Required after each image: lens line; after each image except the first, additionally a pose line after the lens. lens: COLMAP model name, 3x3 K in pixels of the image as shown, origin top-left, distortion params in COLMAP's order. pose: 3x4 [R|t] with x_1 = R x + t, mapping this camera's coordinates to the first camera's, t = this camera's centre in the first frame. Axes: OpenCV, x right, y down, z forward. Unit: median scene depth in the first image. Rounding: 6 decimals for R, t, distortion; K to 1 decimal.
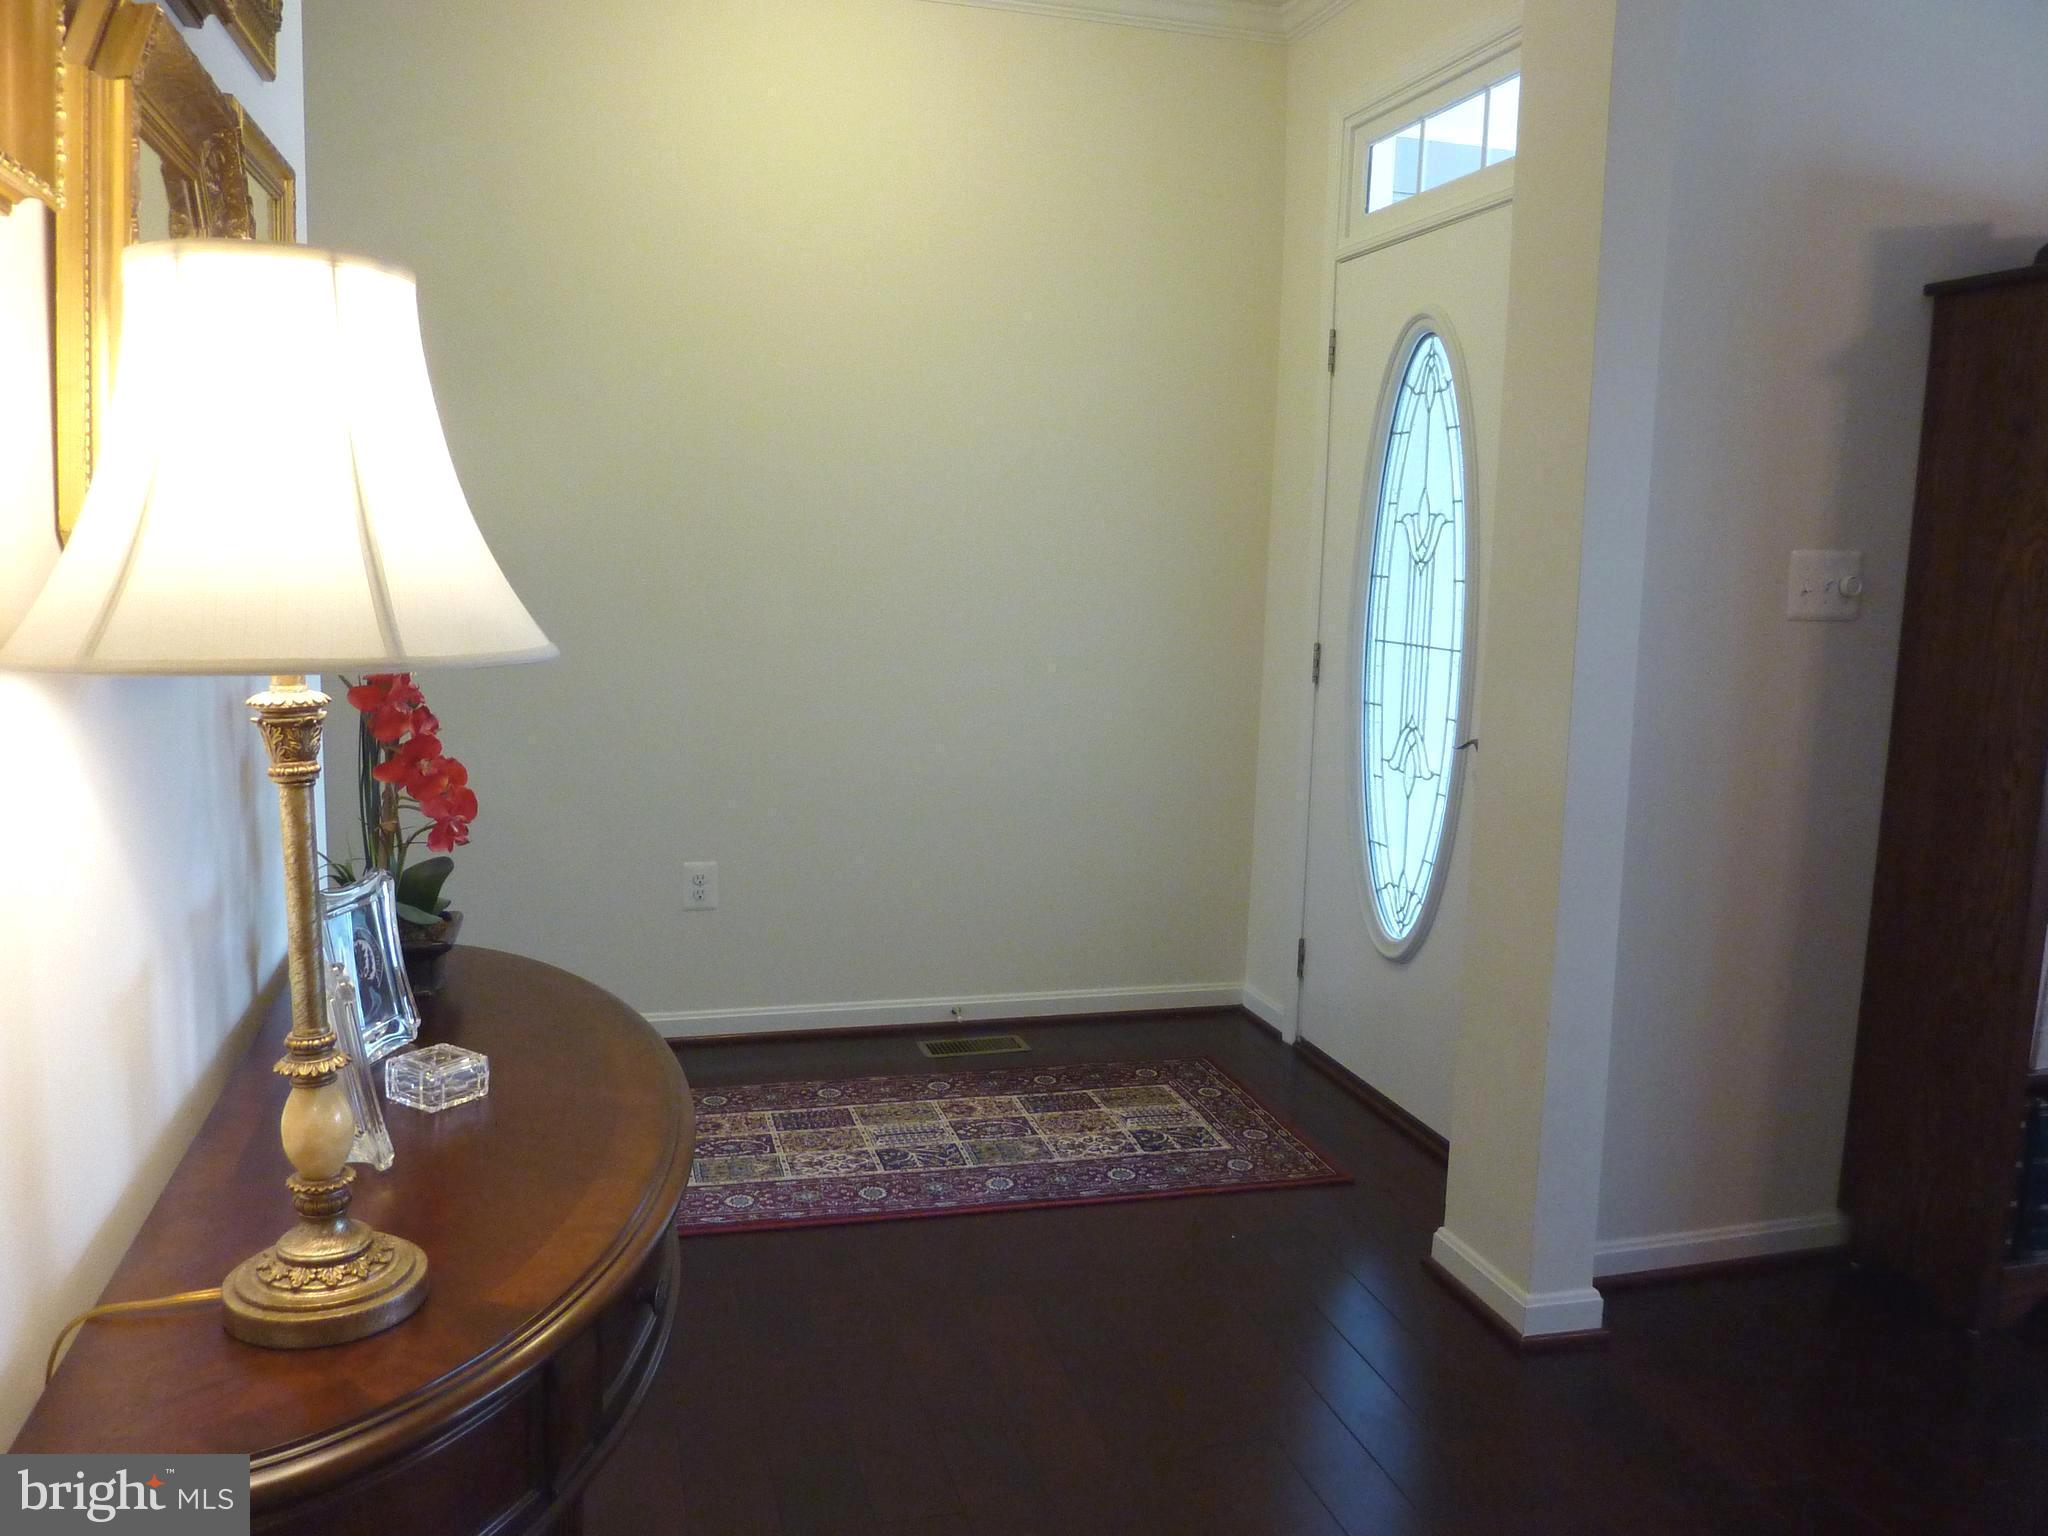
lens RADIAL K [[1554.9, 0, 1024.0], [0, 1554.9, 768.0], [0, 0, 1]] dist [-0.016984, -0.006348]
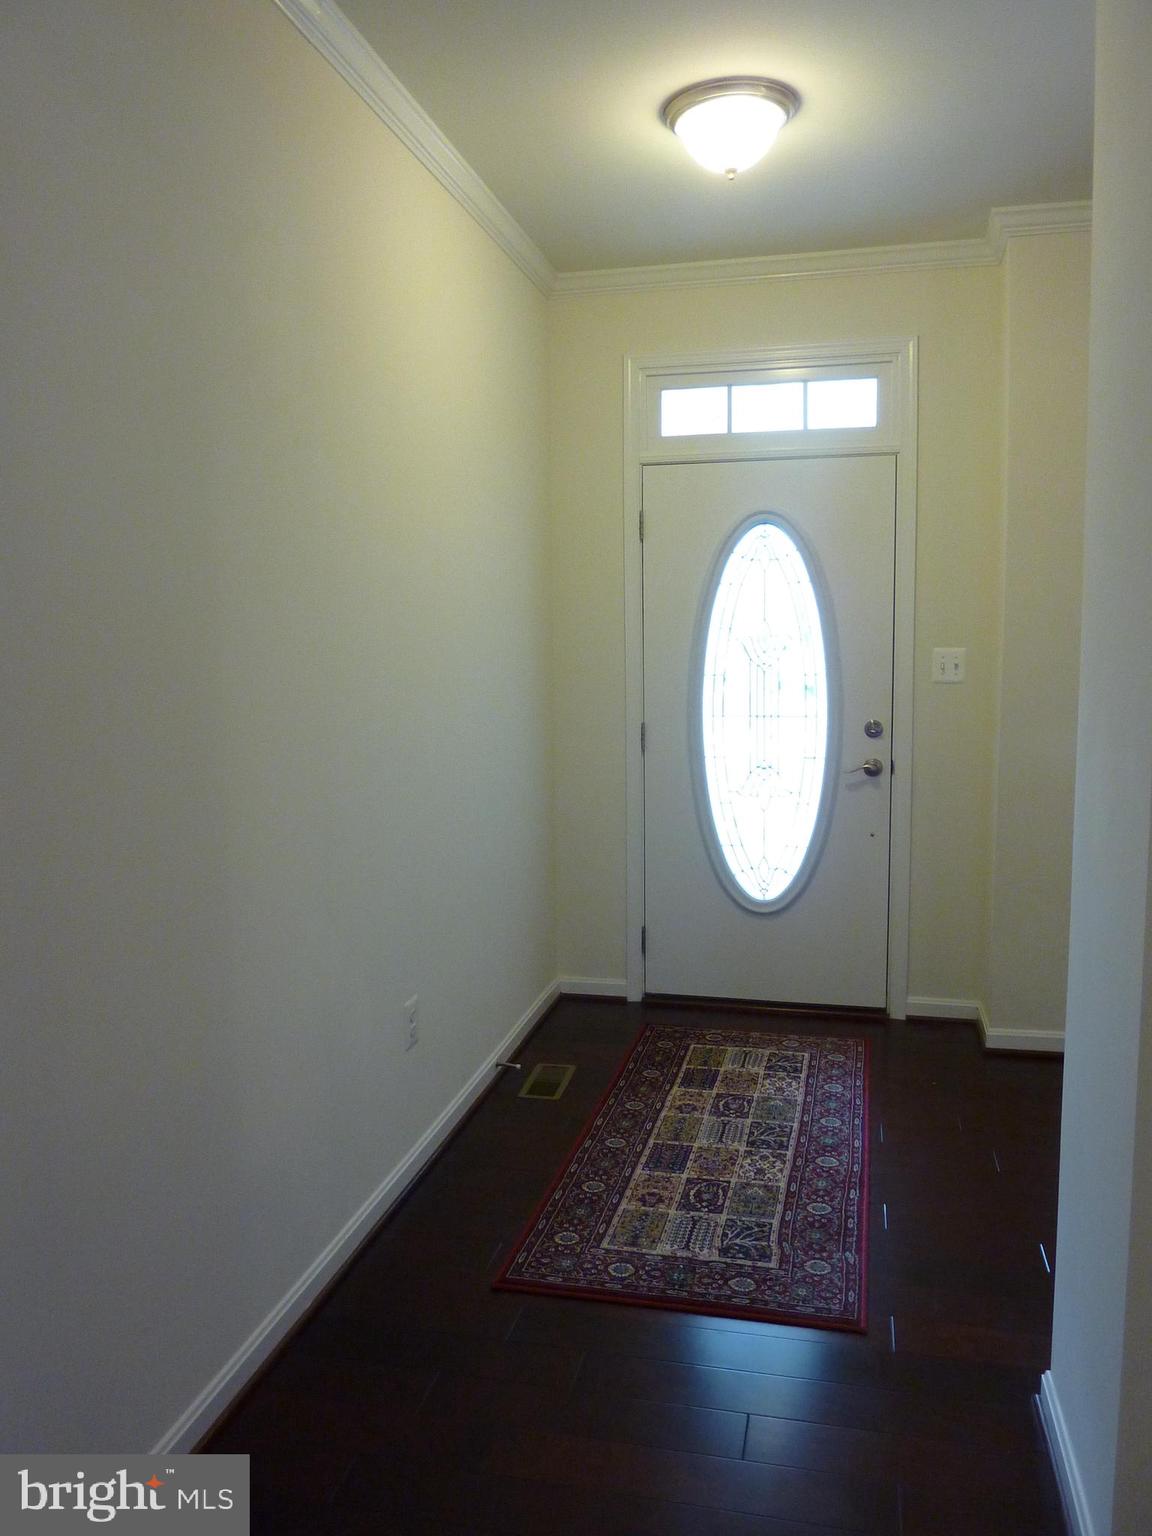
lens RADIAL K [[1166.2, 0, 576.0], [0, 1166.2, 768.0], [0, 0, 1]] dist [-0.016984, -0.006348]
pose [[0.485852, -0.137175, 0.863210, -0.901467], [0.153946, 0.985598, 0.069977, -0.142909], [-0.860377, 0.098889, 0.499972, 0.582382]]
